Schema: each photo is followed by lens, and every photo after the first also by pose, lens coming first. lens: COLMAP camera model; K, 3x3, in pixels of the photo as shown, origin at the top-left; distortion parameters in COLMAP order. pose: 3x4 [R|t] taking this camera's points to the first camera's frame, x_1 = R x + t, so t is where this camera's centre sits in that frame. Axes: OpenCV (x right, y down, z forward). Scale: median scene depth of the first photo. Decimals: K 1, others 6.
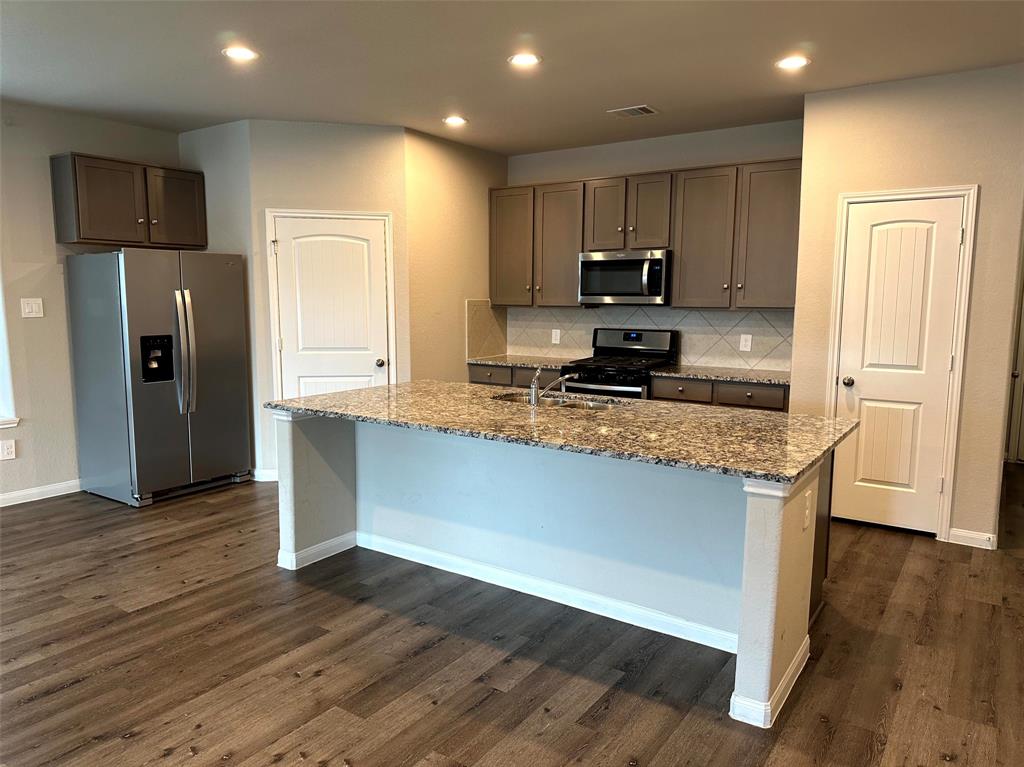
lens RADIAL K [[720.6, 0, 514.3], [0, 720.6, 386.7], [0, 0, 1]] dist [0.051899, -0.061899]
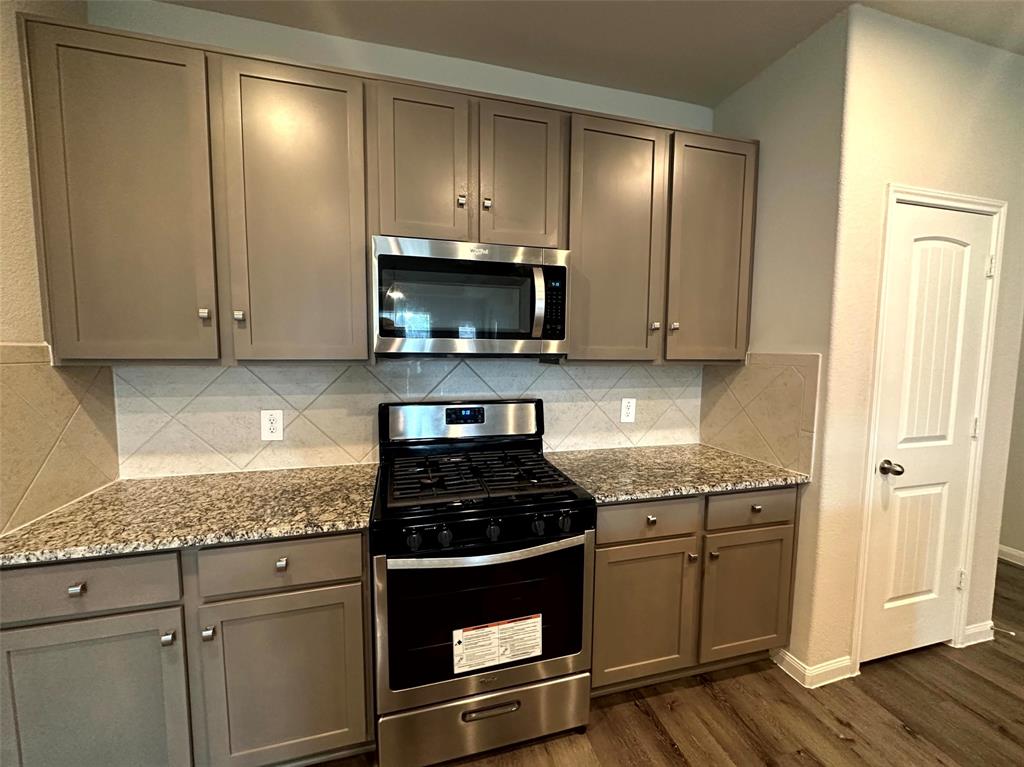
lens RADIAL K [[408.7, 0, 514.4], [0, 408.7, 383.8], [0, 0, 1]] dist [-0.001874, -0.000259]
pose [[0.648484, -0.060158, 0.758848, -0.044657], [0.089915, 0.995947, 0.002116, -0.095620], [-0.755900, 0.066860, 0.651265, 0.819259]]
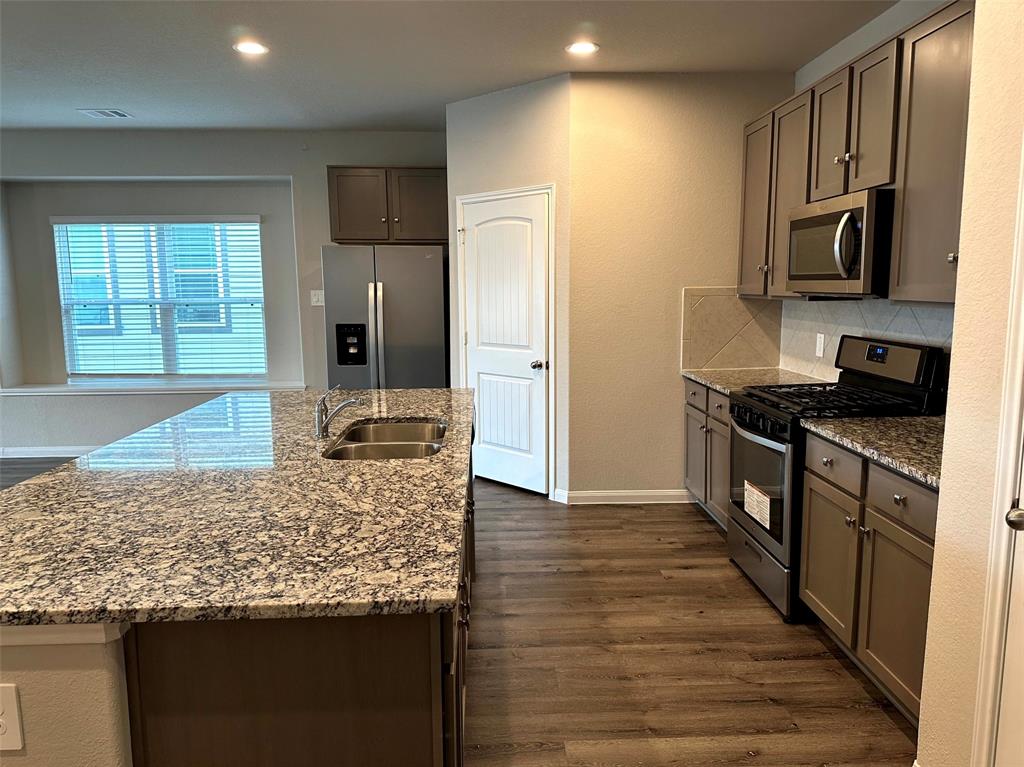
lens RADIAL K [[720.6, 0, 514.3], [0, 720.6, 386.7], [0, 0, 1]] dist [0.051899, -0.061899]
pose [[0.593077, 0.102940, -0.798538, 0.475104], [-0.089774, 0.994063, 0.061469, -0.056881], [0.800125, 0.035232, 0.598798, 0.473107]]
